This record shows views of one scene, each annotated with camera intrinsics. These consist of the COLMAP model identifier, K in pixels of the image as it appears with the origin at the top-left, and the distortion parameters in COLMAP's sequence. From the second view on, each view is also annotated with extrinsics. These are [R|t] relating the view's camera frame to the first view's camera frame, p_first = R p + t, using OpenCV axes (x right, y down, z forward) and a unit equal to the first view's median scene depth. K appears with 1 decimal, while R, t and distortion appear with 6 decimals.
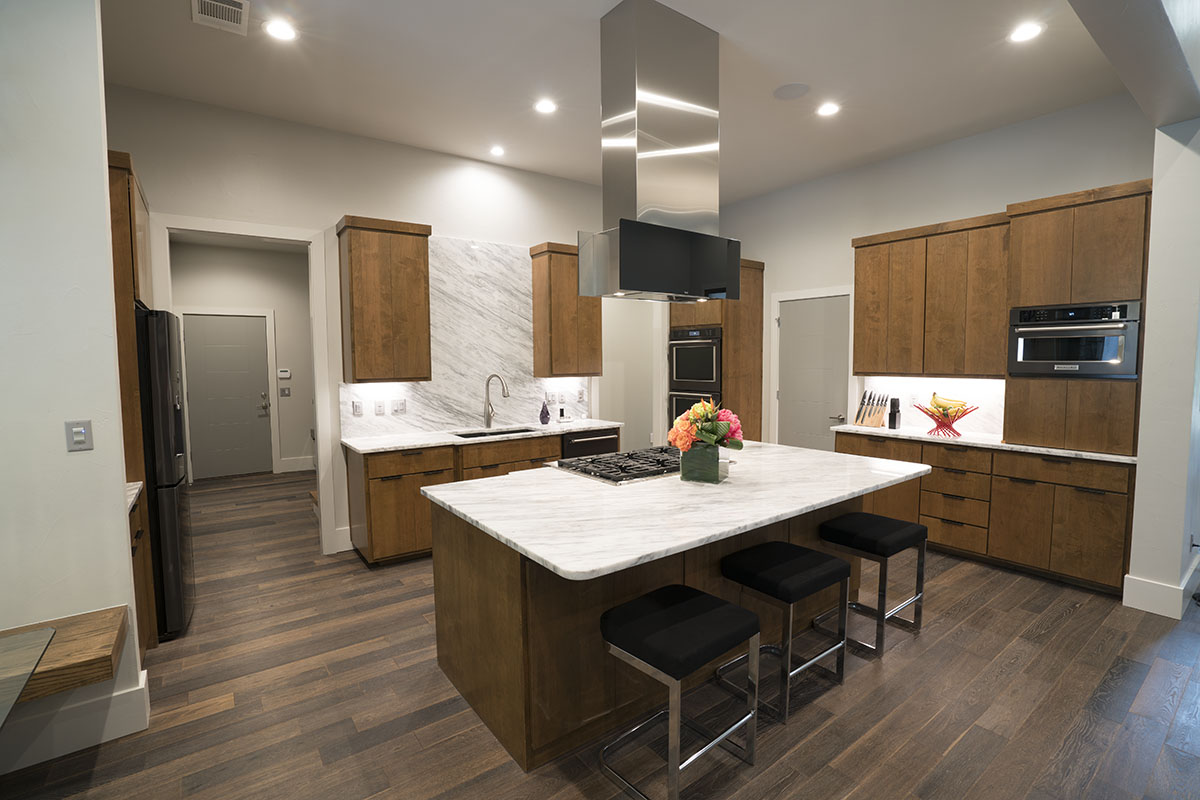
lens RADIAL K [[547.1, 0, 597.6], [0, 547.1, 391.0], [0, 0, 1]] dist [-0.042820, 0.014122]
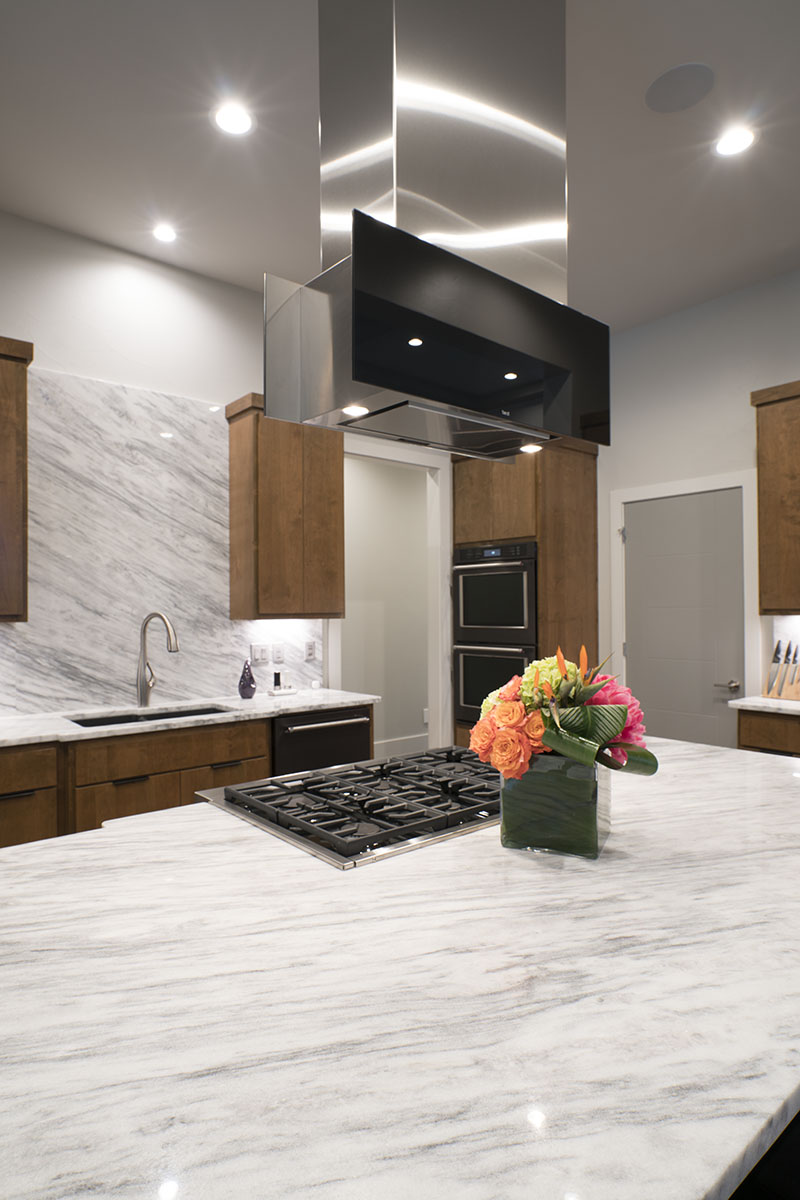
lens RADIAL K [[681.6, 0, 400.0], [0, 681.6, 600.0], [0, 0, 1]] dist [-0.040442, 0.000051]
pose [[0.997962, 0.002800, 0.063752, 0.022640], [0.001784, 0.997422, -0.071738, 0.007423], [-0.063789, 0.071706, 0.995384, 0.261054]]
